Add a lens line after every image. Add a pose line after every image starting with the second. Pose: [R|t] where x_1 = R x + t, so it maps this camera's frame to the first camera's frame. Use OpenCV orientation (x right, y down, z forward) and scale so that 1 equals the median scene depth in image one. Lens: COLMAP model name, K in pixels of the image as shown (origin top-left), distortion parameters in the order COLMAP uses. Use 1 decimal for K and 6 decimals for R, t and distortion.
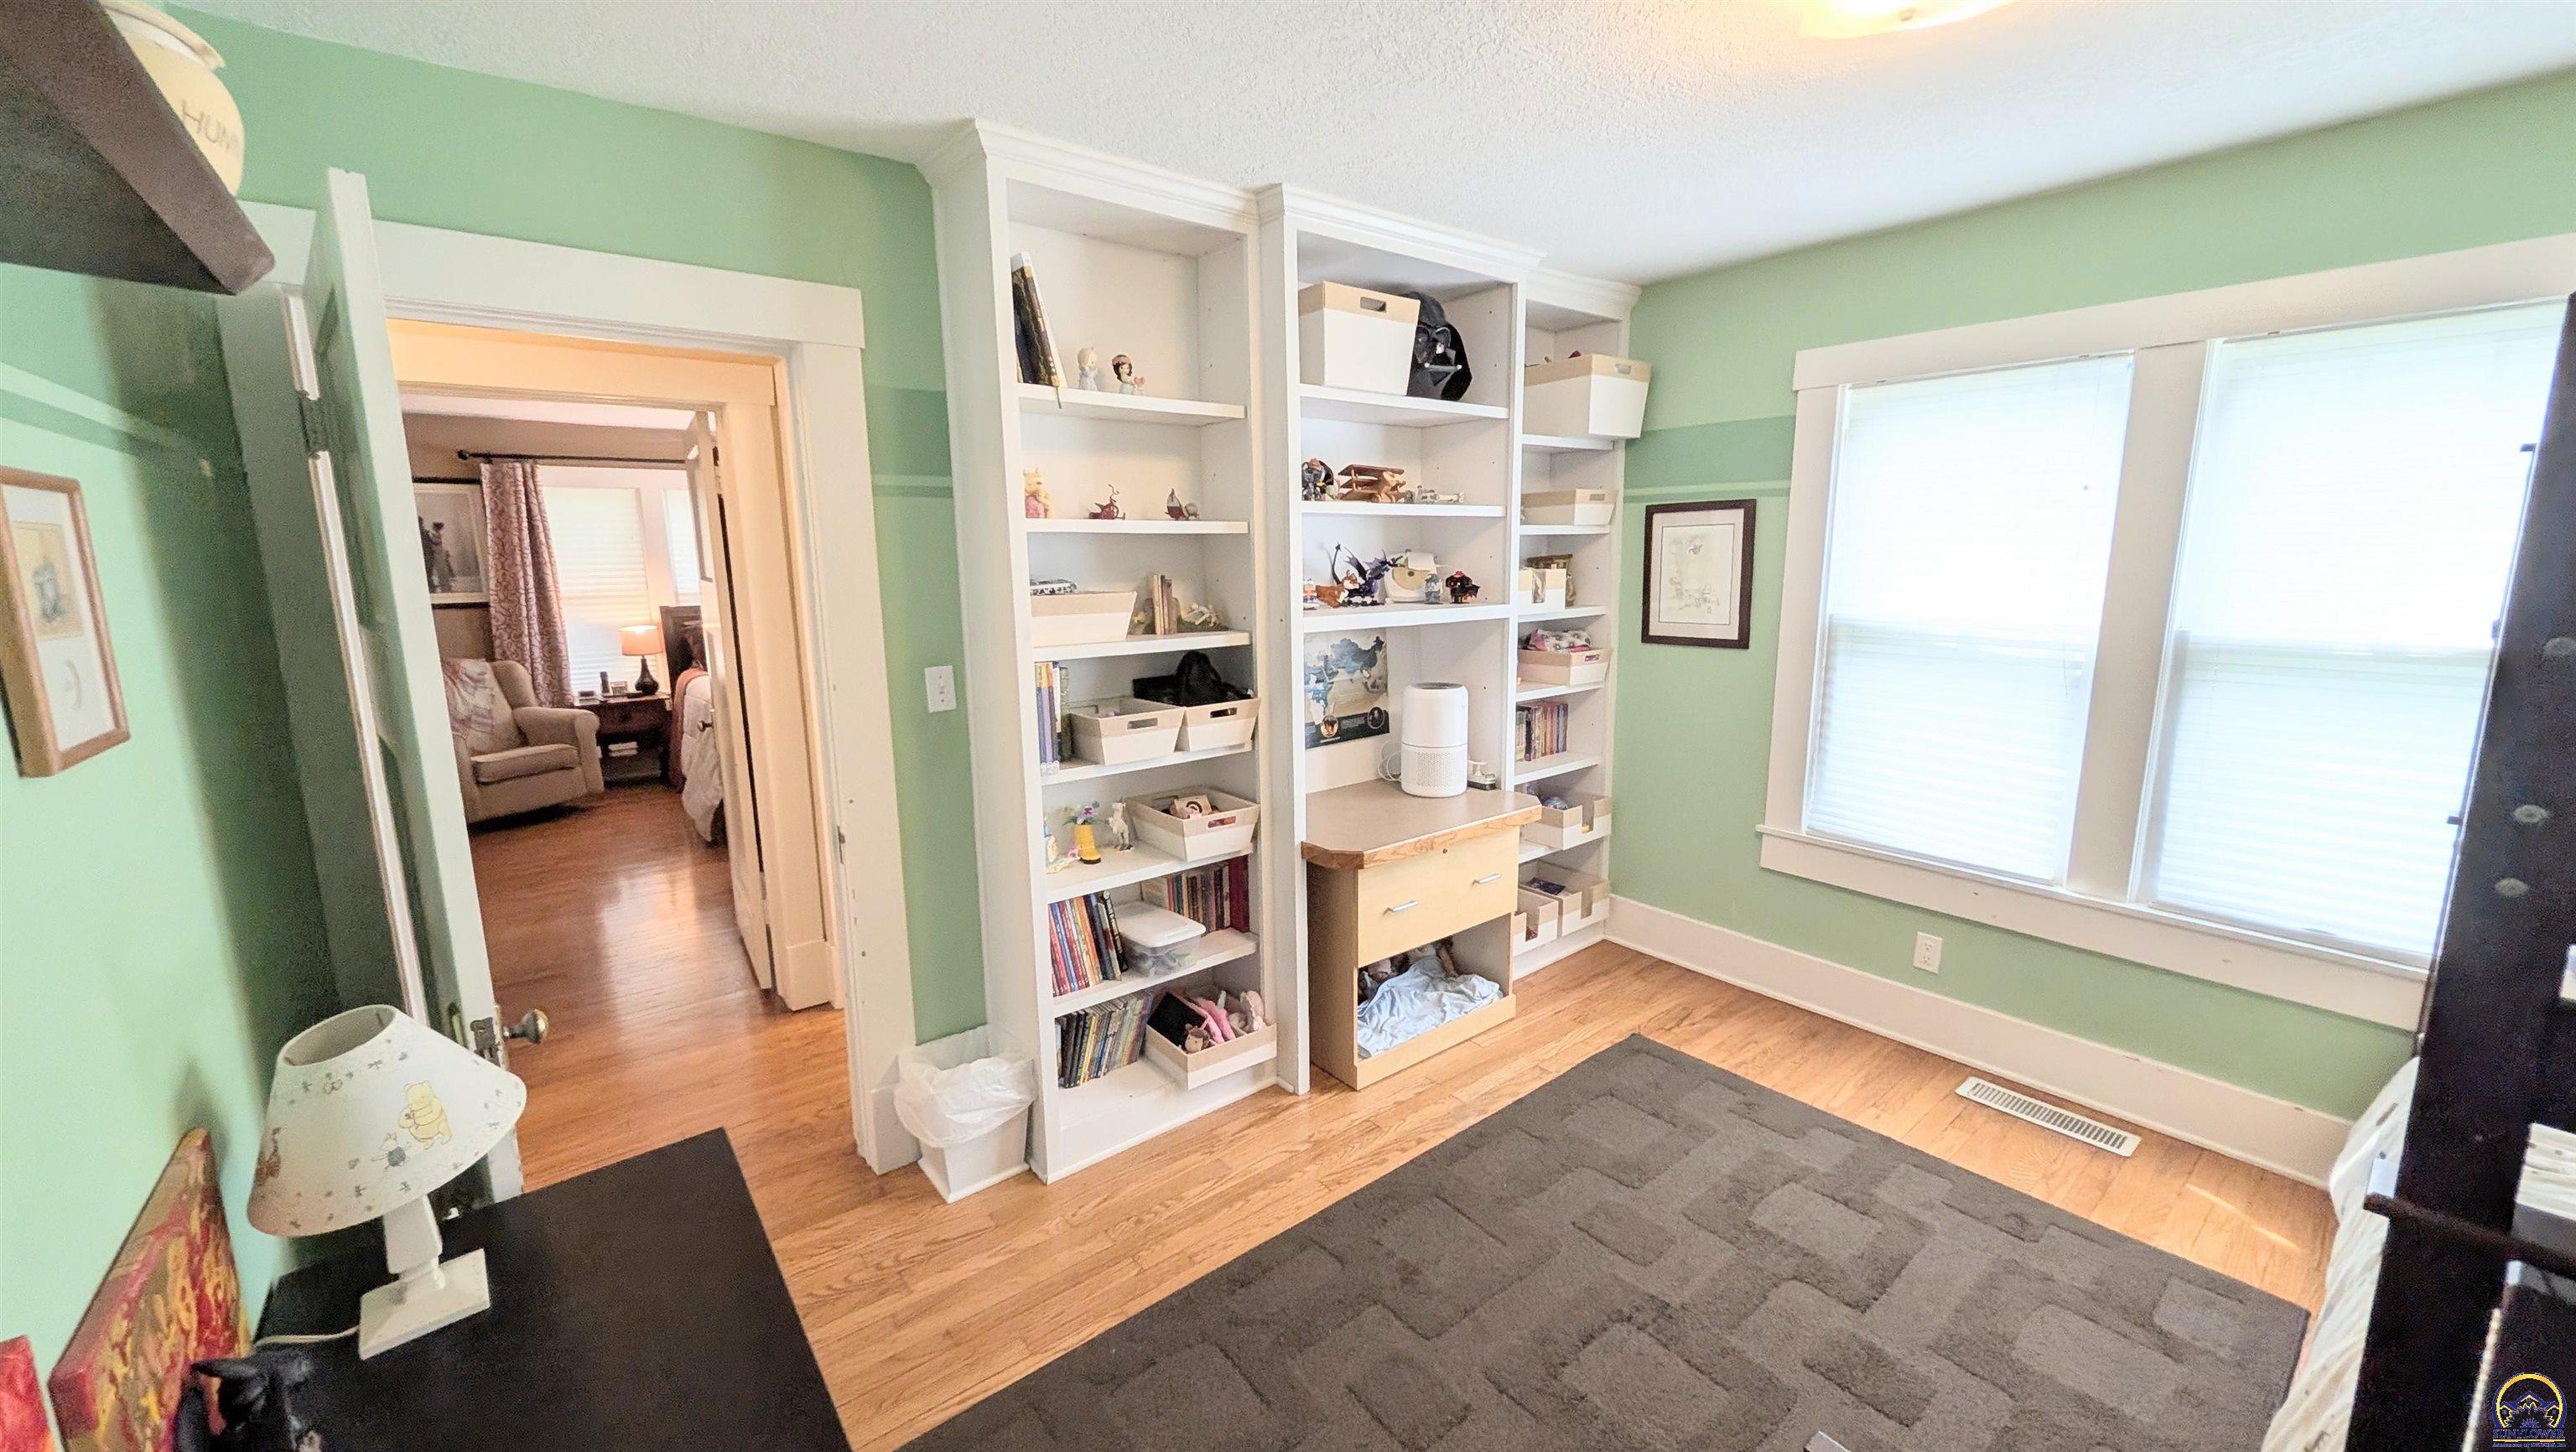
lens RADIAL K [[995.9, 0, 1292.5], [0, 995.9, 724.2], [0, 0, 1]] dist [0.002913, 0.000201]
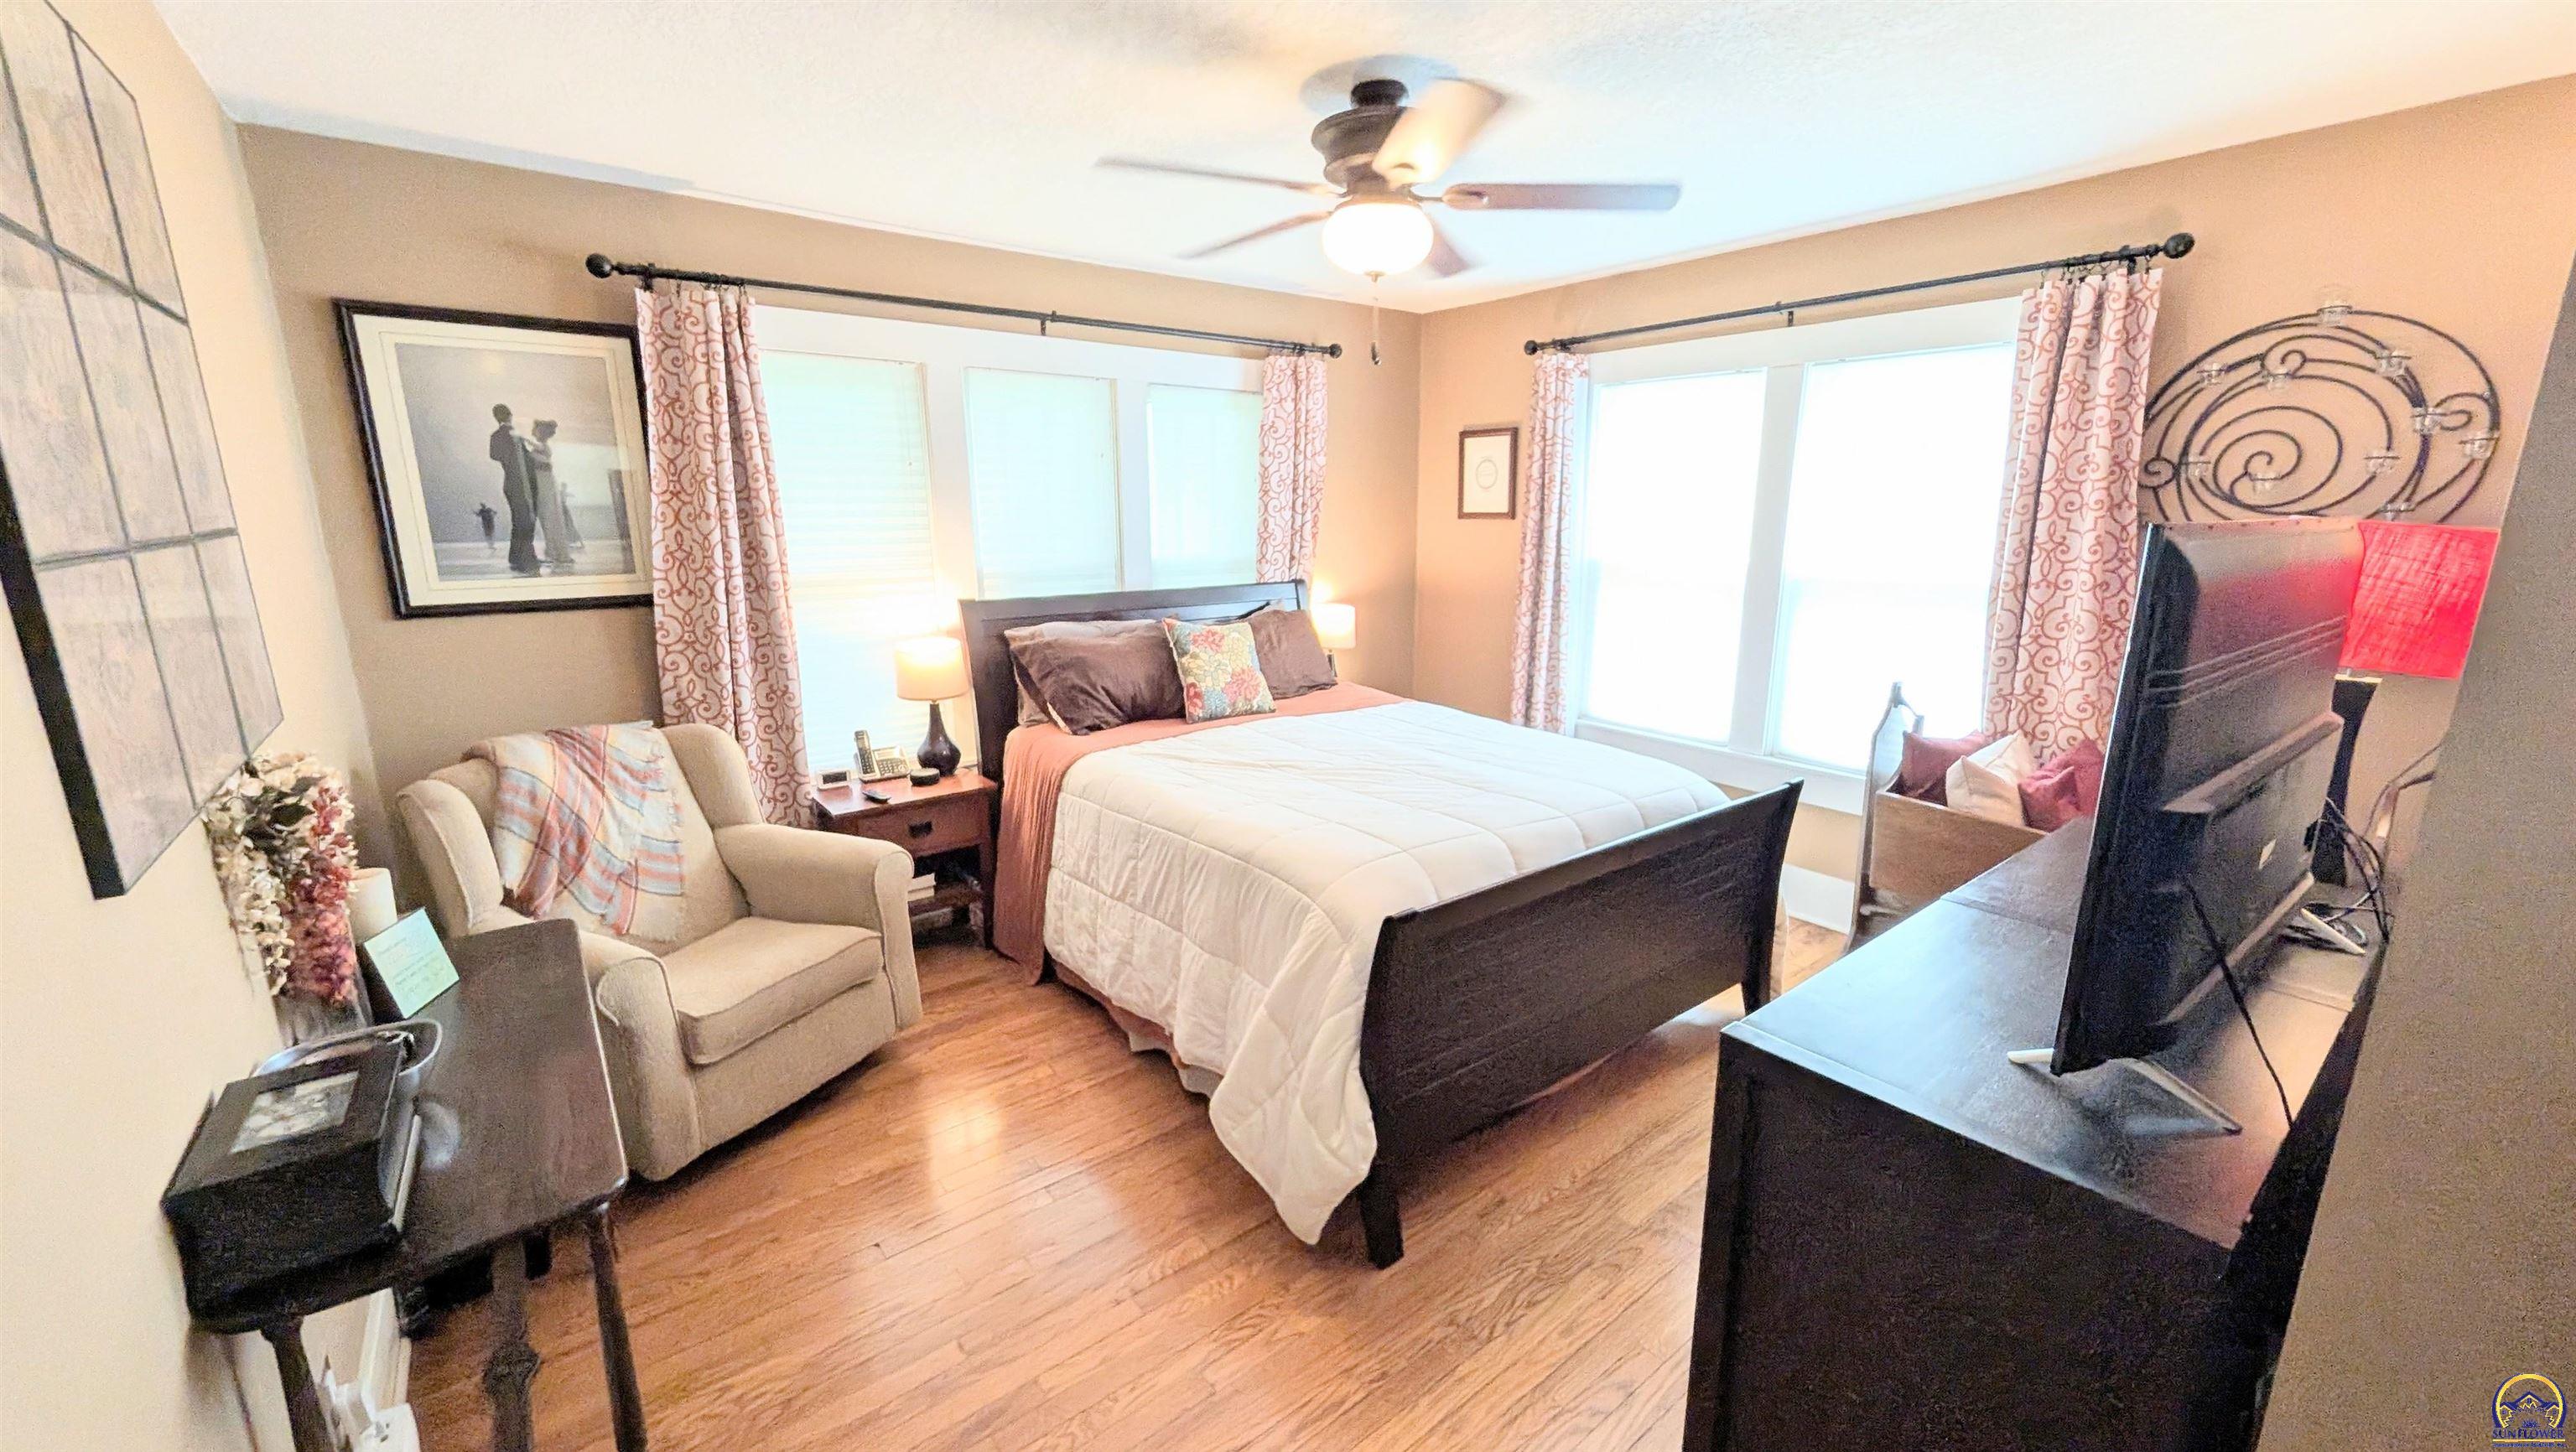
lens RADIAL K [[995.9, 0, 1286.0], [0, 995.9, 725.7], [0, 0, 1]] dist [0.002913, 0.000201]
pose [[0.999641, 0.021375, -0.016154, -0.497234], [-0.020424, 0.998170, 0.056910, -0.093542], [0.017341, -0.056559, 0.998249, 0.532615]]
